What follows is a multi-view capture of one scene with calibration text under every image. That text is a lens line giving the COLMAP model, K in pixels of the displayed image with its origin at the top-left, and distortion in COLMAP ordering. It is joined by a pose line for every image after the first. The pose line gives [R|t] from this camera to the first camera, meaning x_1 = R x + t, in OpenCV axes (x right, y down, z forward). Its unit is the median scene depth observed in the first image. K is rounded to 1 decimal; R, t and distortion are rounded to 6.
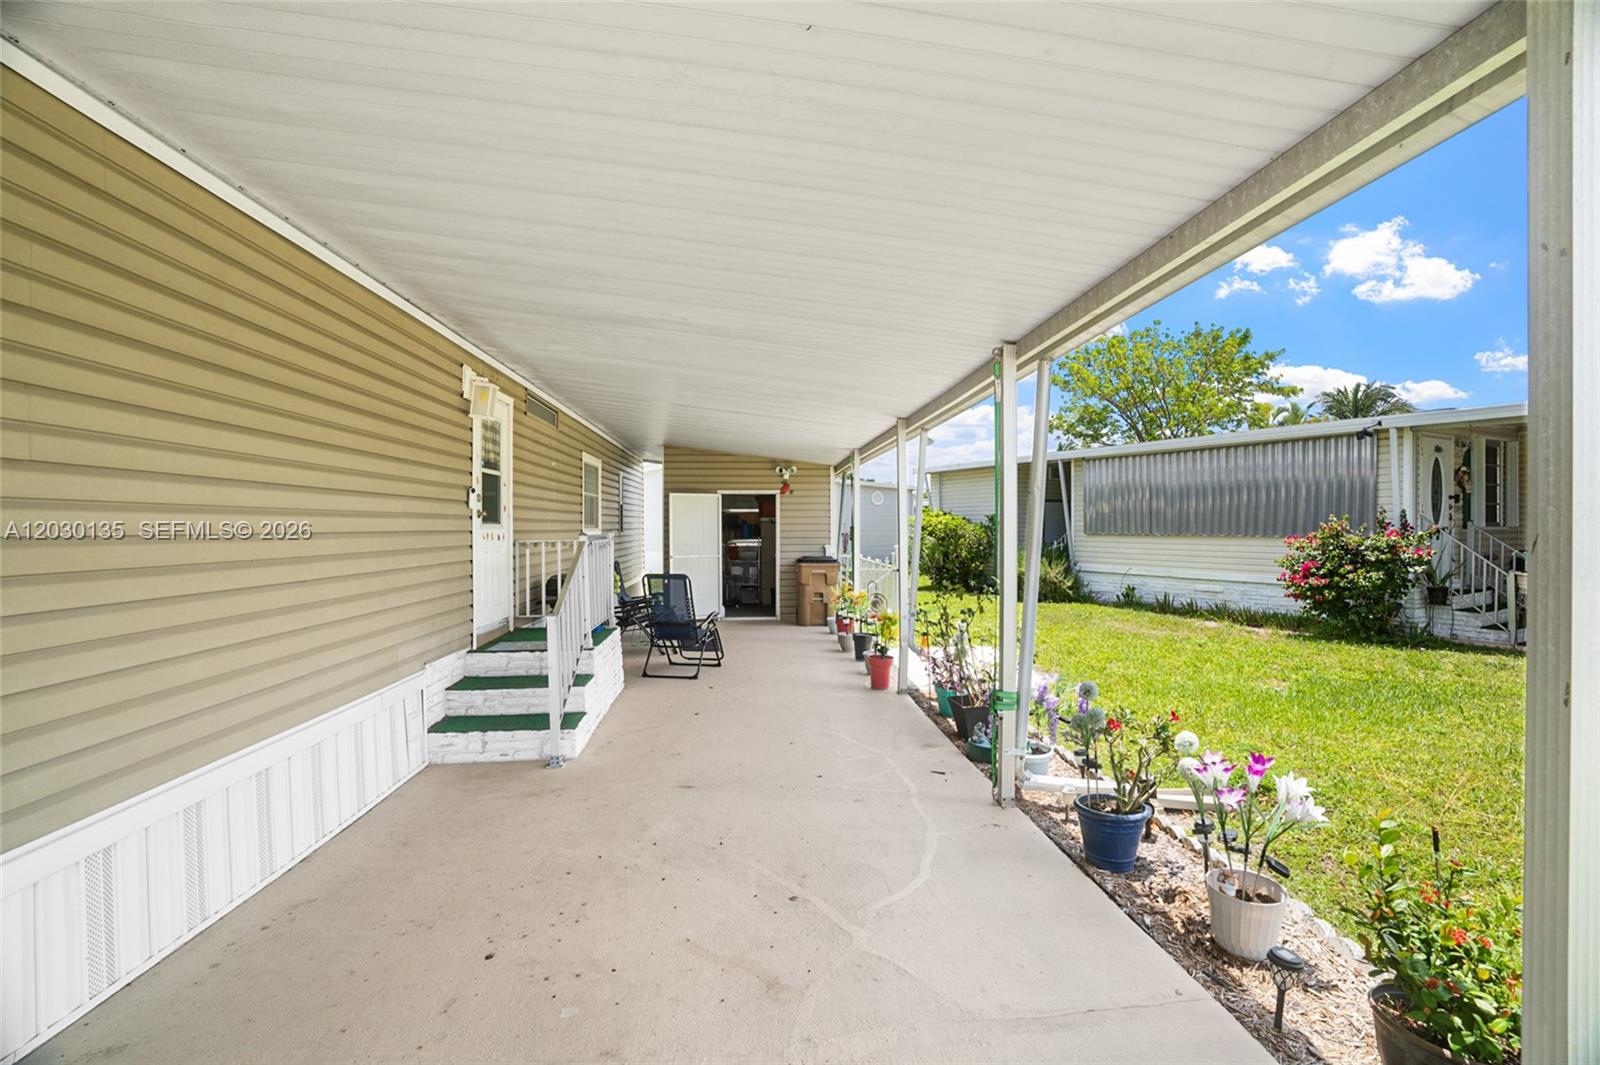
lens RADIAL K [[745.0, 0, 764.0], [0, 745.0, 521.1], [0, 0, 1]] dist [-0.002032, 0.000076]
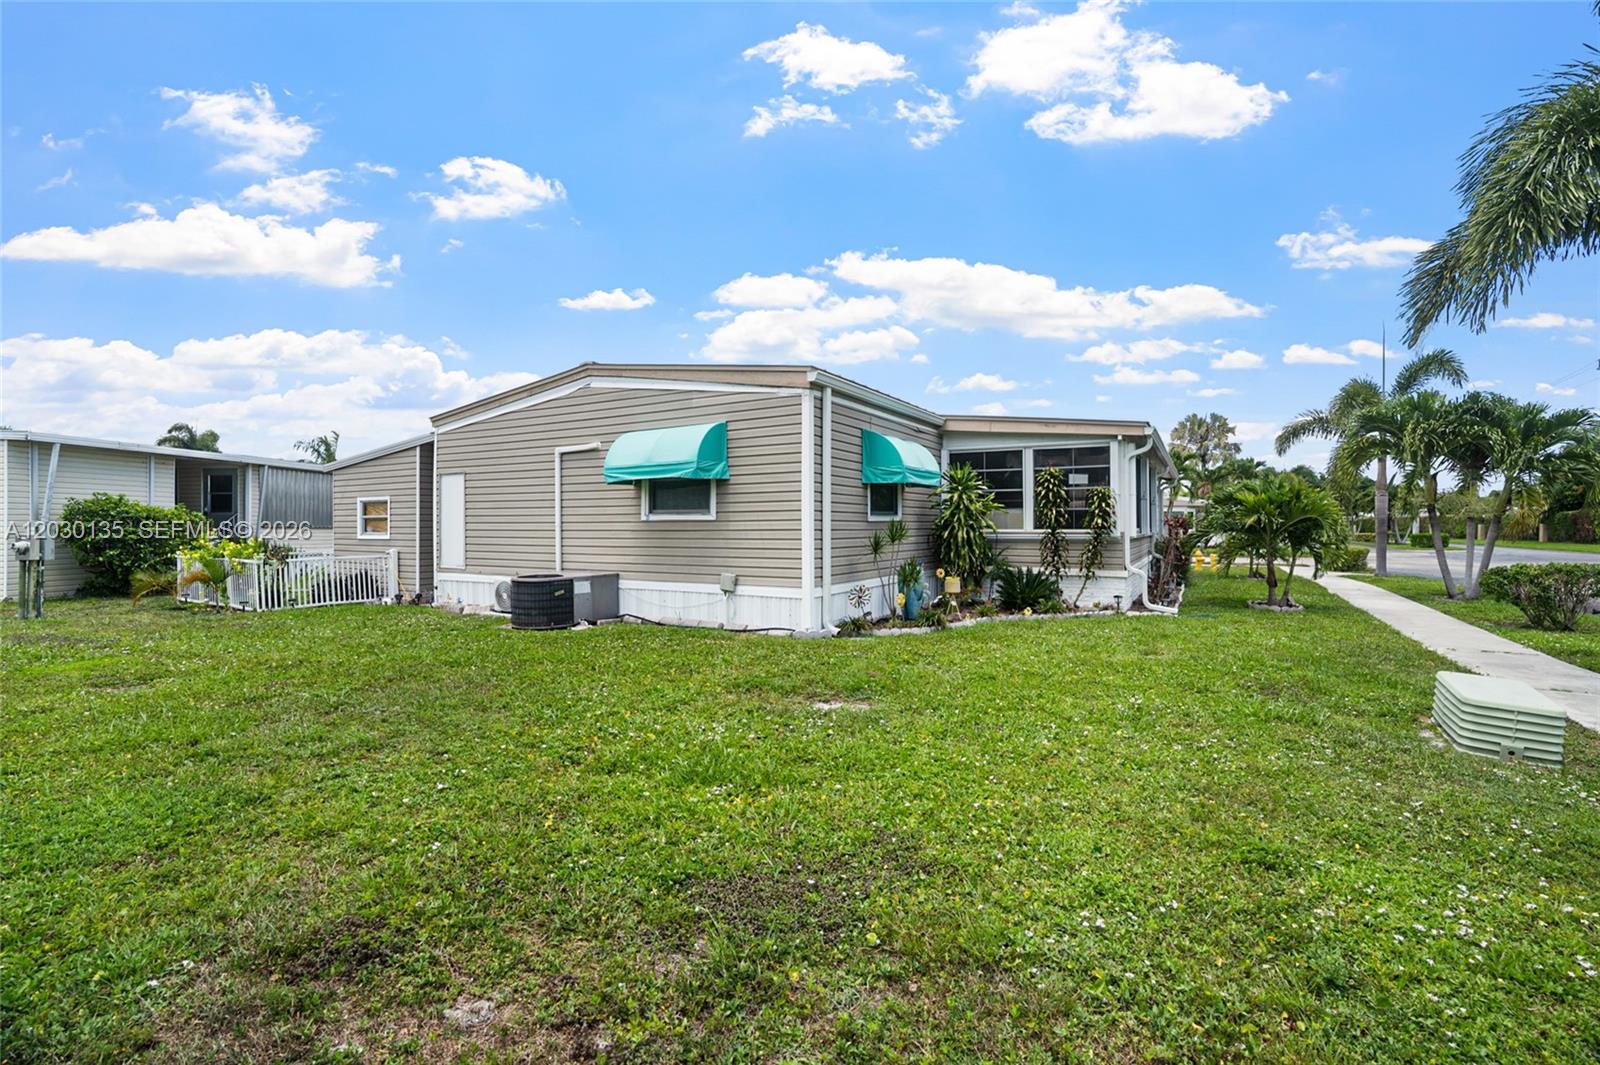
lens RADIAL K [[745.0, 0, 764.0], [0, 745.0, 521.1], [0, 0, 1]] dist [-0.002032, 0.000076]
pose [[0.997033, 0.002499, -0.076933, 0.634136], [-0.002683, 0.999994, -0.002295, -0.011990], [0.076927, 0.002495, 0.997034, 0.431027]]
